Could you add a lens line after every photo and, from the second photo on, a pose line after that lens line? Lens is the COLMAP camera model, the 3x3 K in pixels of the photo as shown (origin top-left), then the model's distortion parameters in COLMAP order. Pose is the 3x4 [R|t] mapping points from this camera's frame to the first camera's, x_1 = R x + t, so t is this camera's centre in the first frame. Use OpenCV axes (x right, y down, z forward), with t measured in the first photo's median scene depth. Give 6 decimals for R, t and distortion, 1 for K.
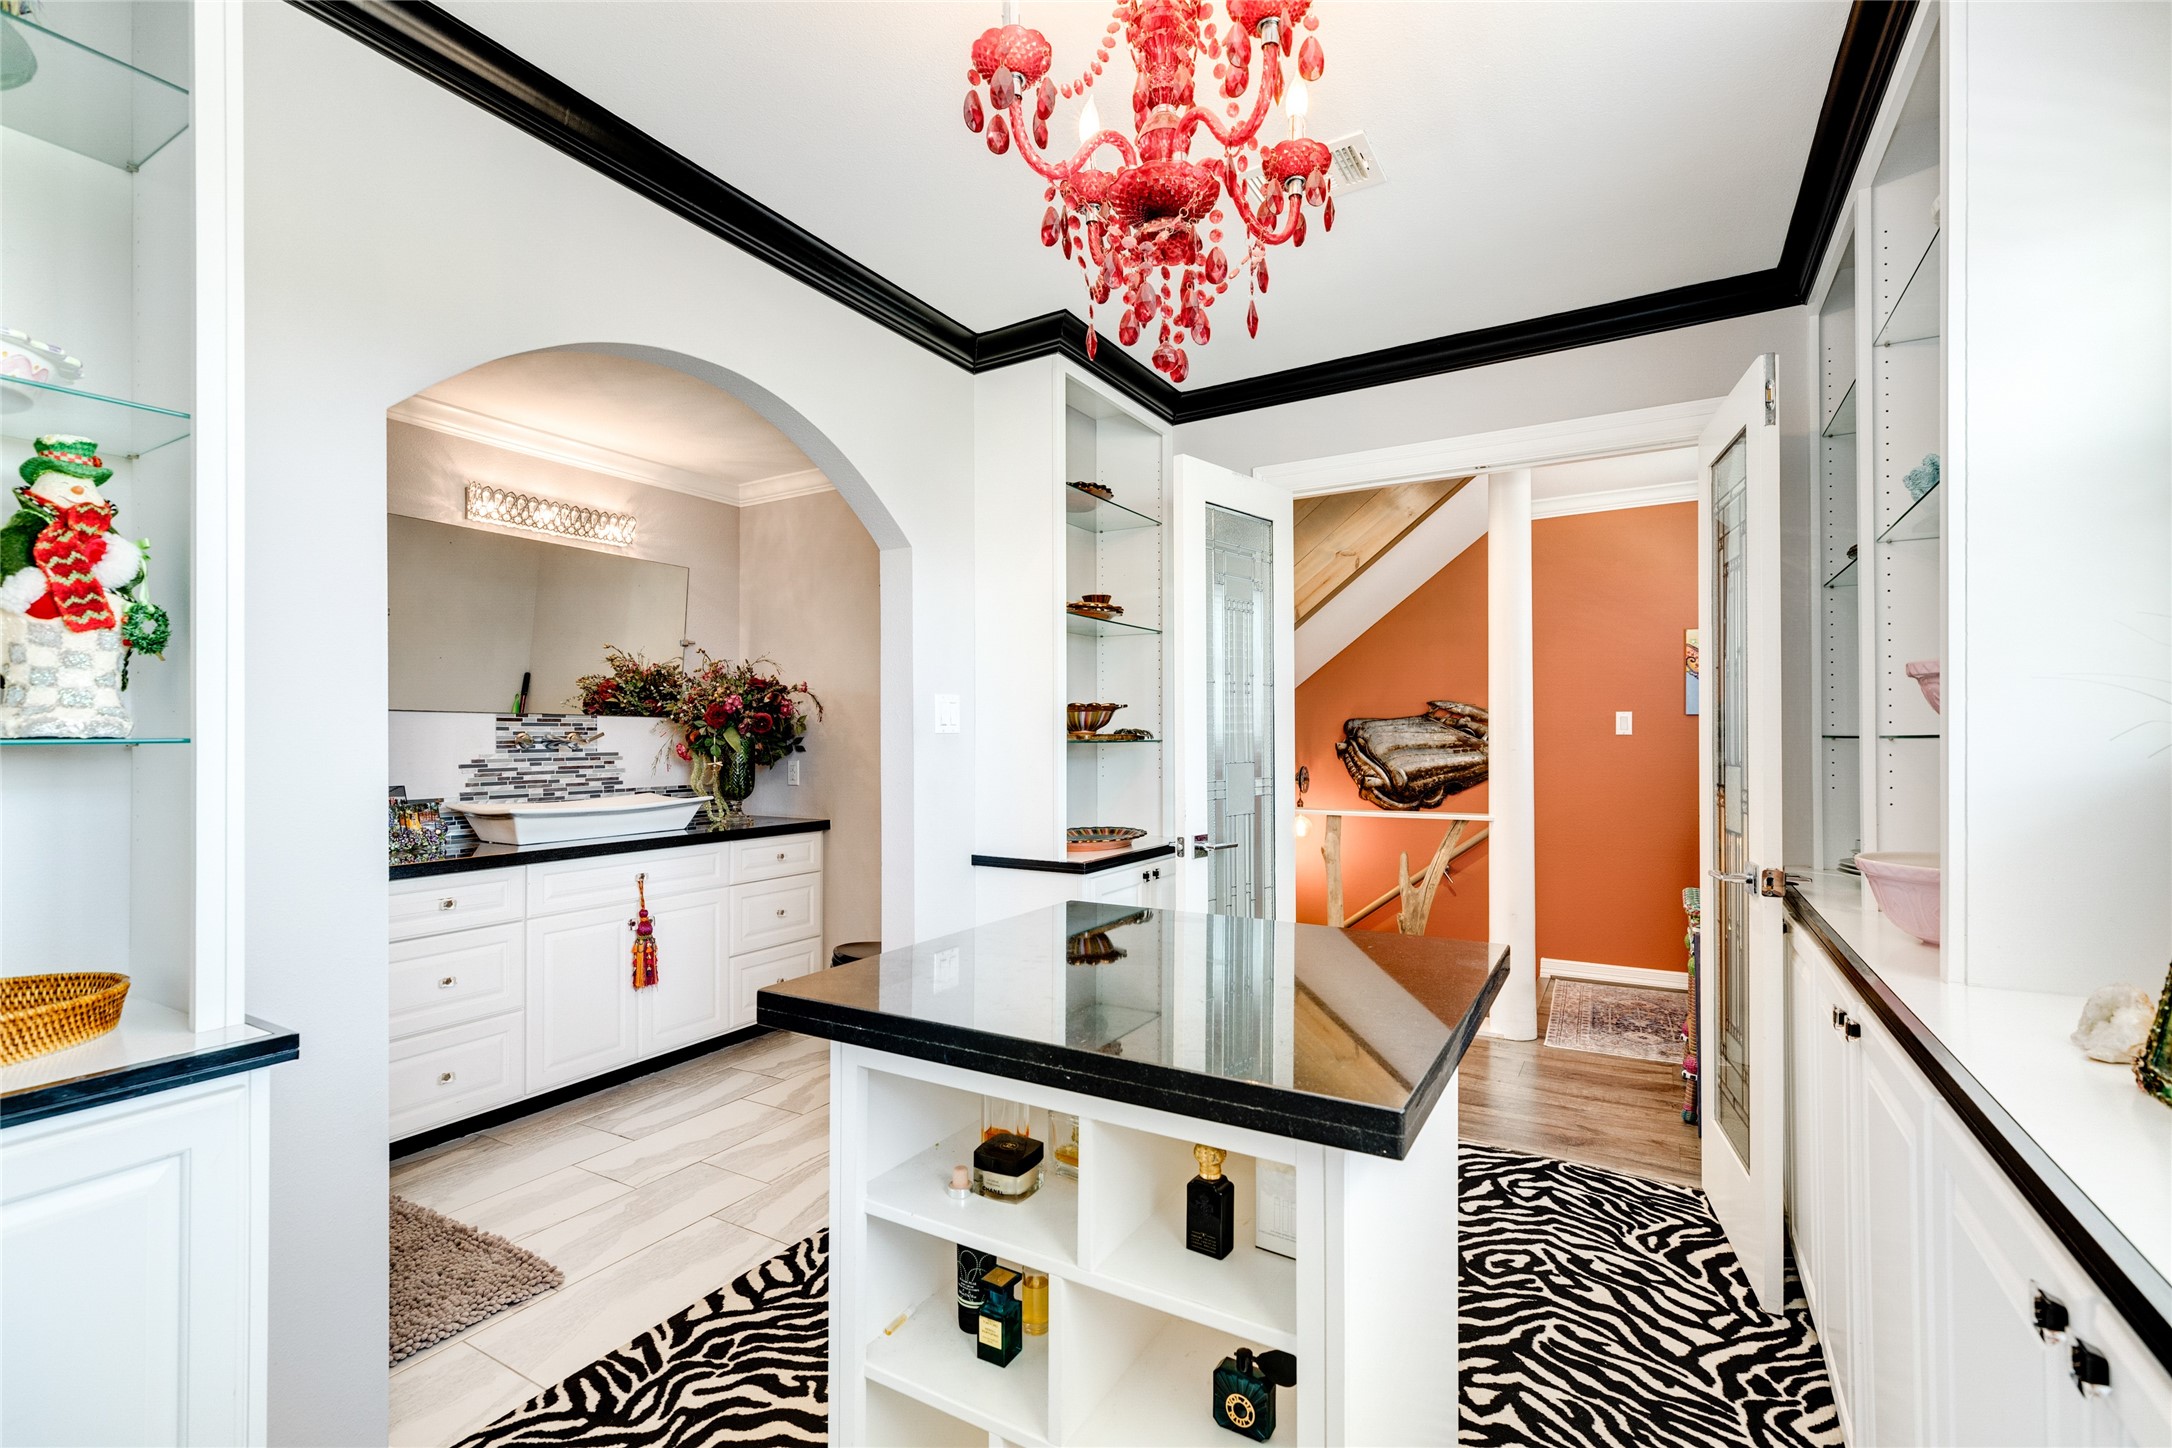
lens RADIAL K [[964.2, 0, 1085.8], [0, 964.2, 727.0], [0, 0, 1]] dist [0.005912, -0.001038]
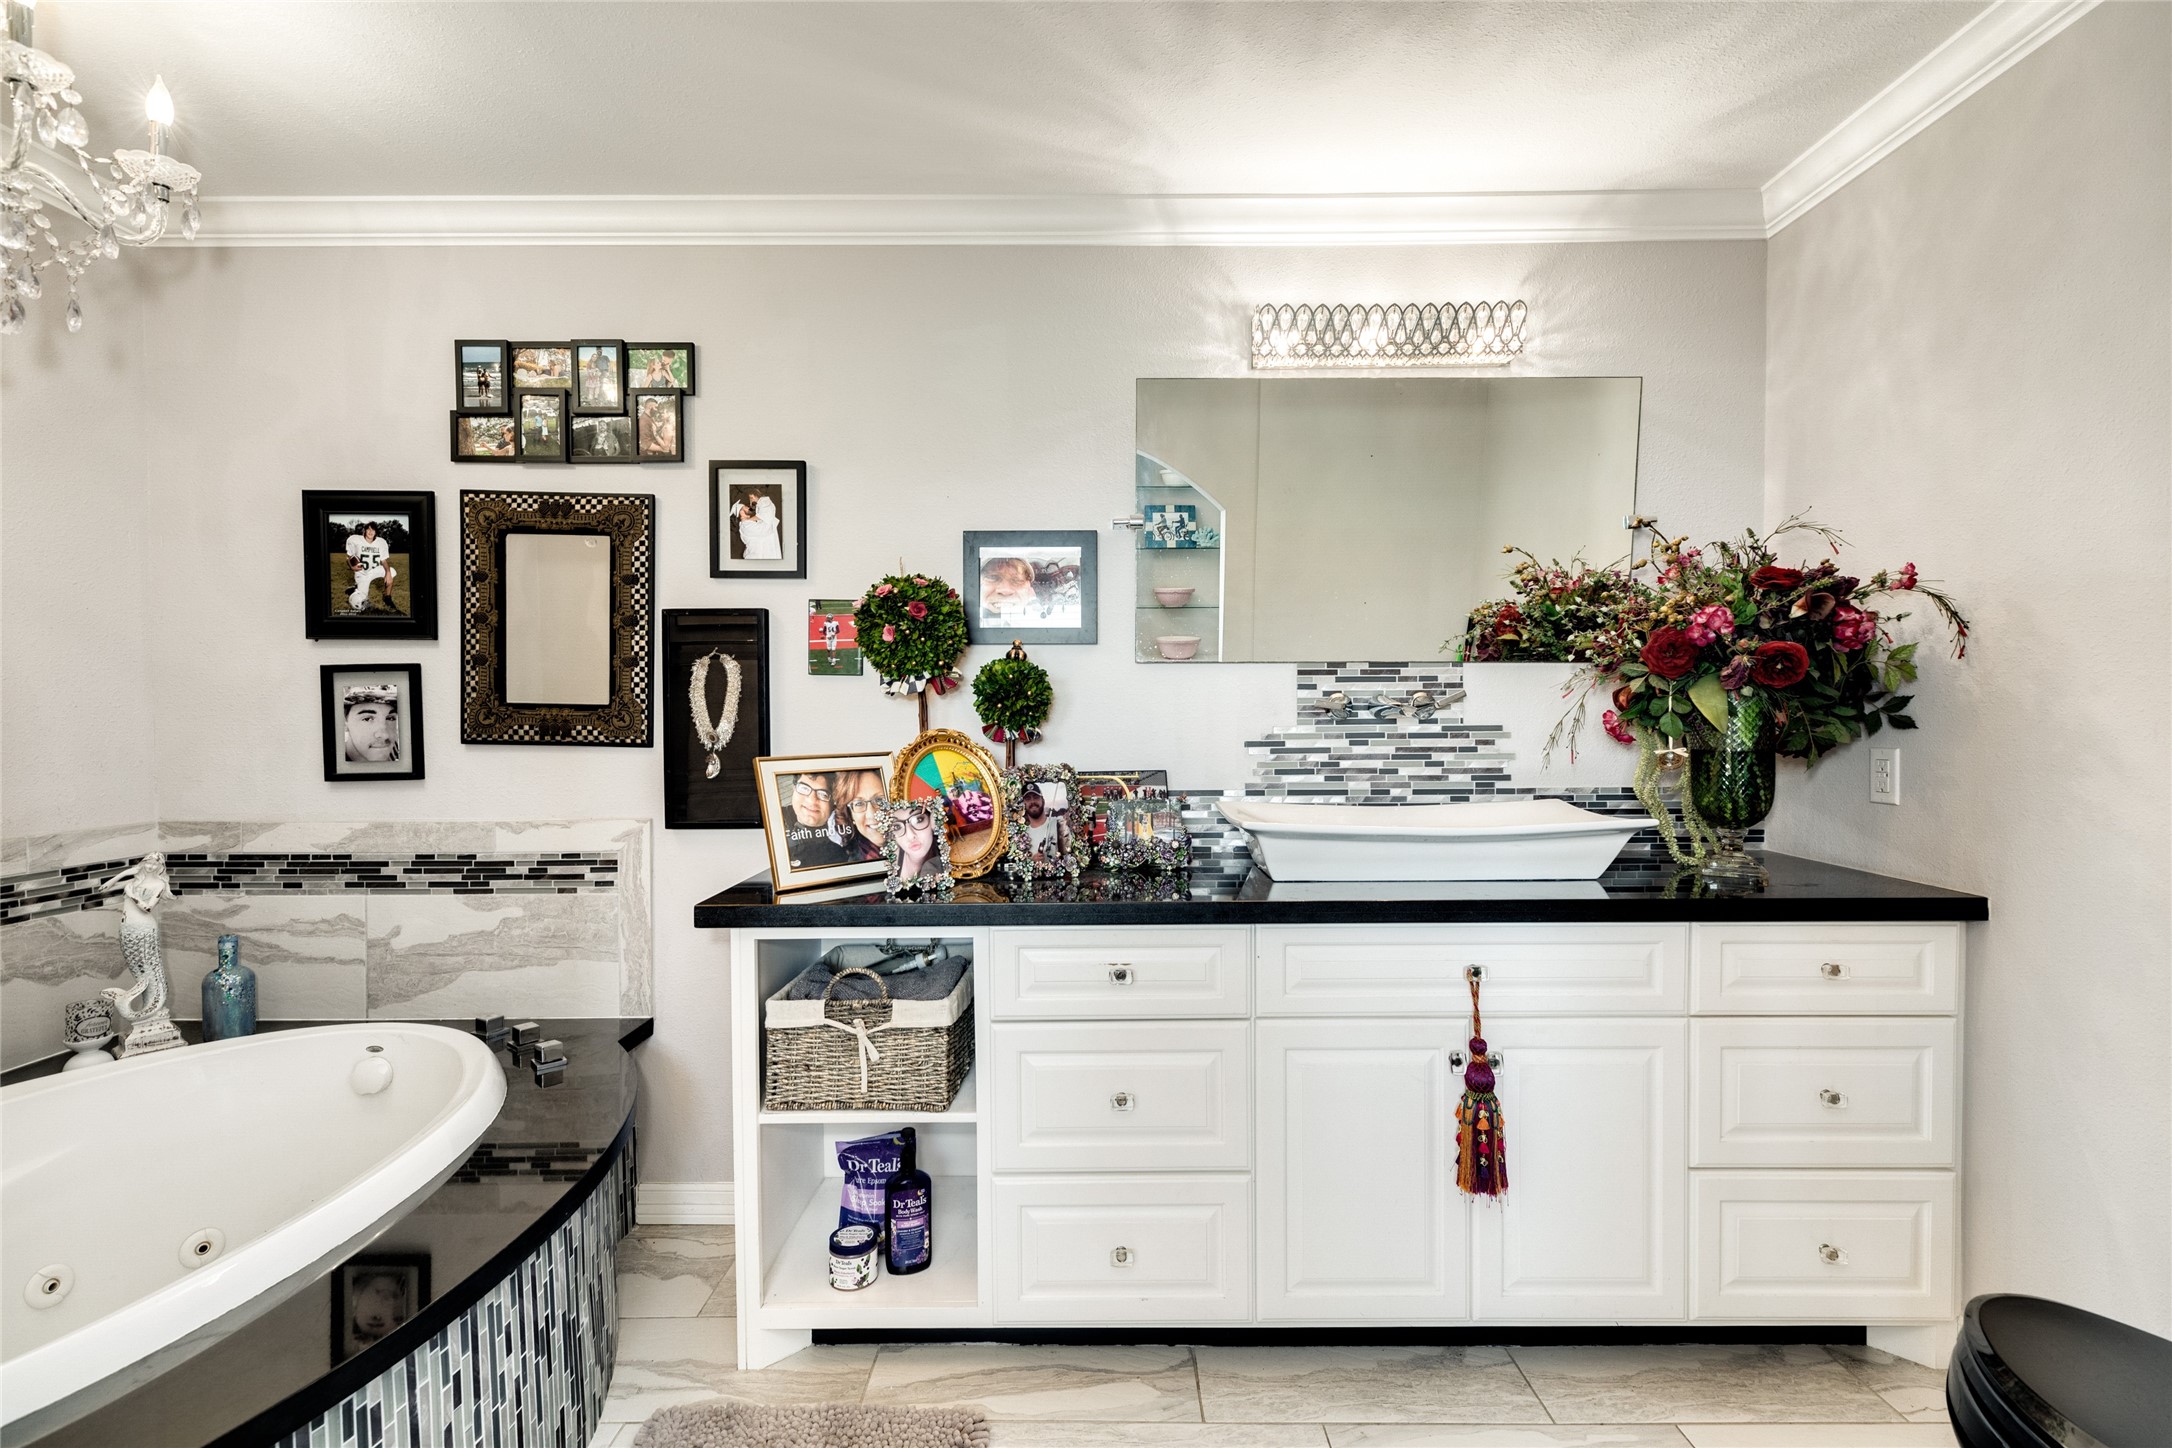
lens RADIAL K [[964.2, 0, 1085.8], [0, 964.2, 727.0], [0, 0, 1]] dist [0.005912, -0.001038]
pose [[0.498167, 0.016346, -0.866927, -0.109084], [0.013906, 0.999543, 0.026837, 0.008410], [0.866970, -0.025425, 0.497712, 0.502517]]
